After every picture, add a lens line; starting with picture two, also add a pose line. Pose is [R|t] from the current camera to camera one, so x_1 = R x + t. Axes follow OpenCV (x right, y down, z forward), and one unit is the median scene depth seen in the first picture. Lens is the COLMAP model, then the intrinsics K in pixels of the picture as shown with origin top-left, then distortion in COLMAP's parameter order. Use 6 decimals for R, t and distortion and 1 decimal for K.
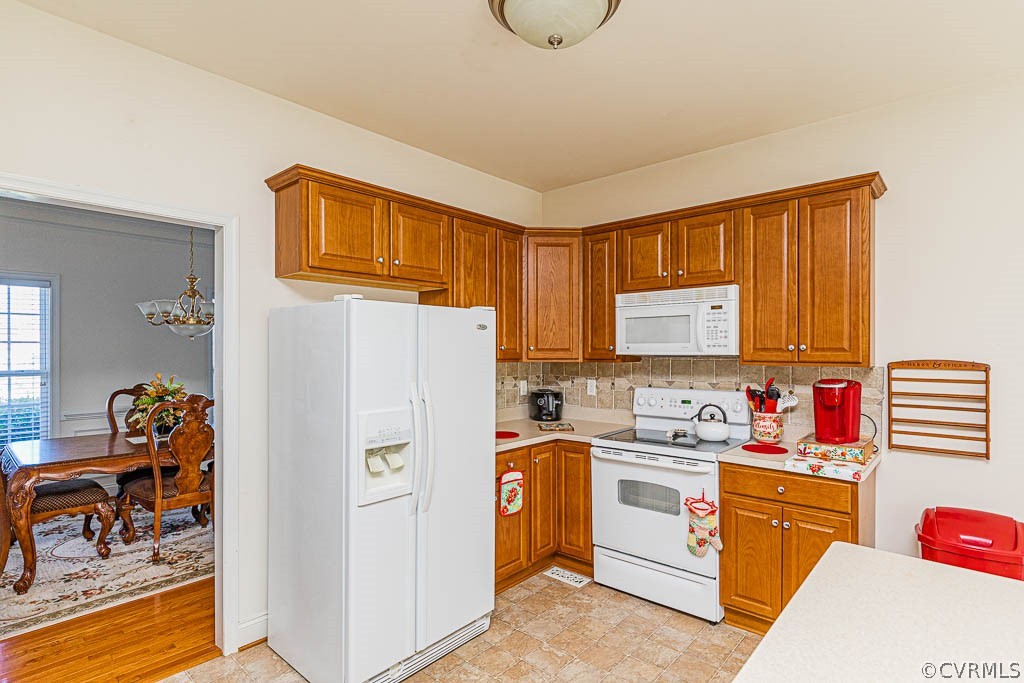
lens RADIAL K [[512.6, 0, 511.7], [0, 512.6, 358.4], [0, 0, 1]] dist [-0.000119, -0.000642]
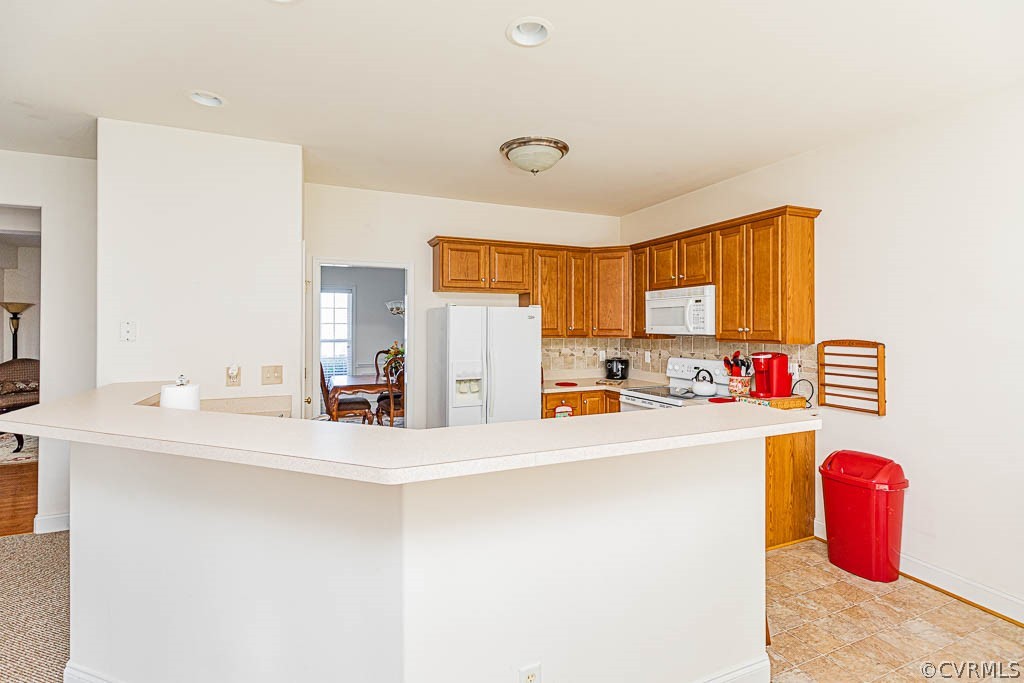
lens RADIAL K [[467.5, 0, 513.4], [0, 467.5, 336.1], [0, 0, 1]] dist [0.013295, -0.000032]
pose [[0.908491, 0.010777, -0.417765, 0.447286], [-0.009592, 0.999942, 0.004937, -0.002779], [0.417793, -0.000478, 0.908542, -0.377326]]
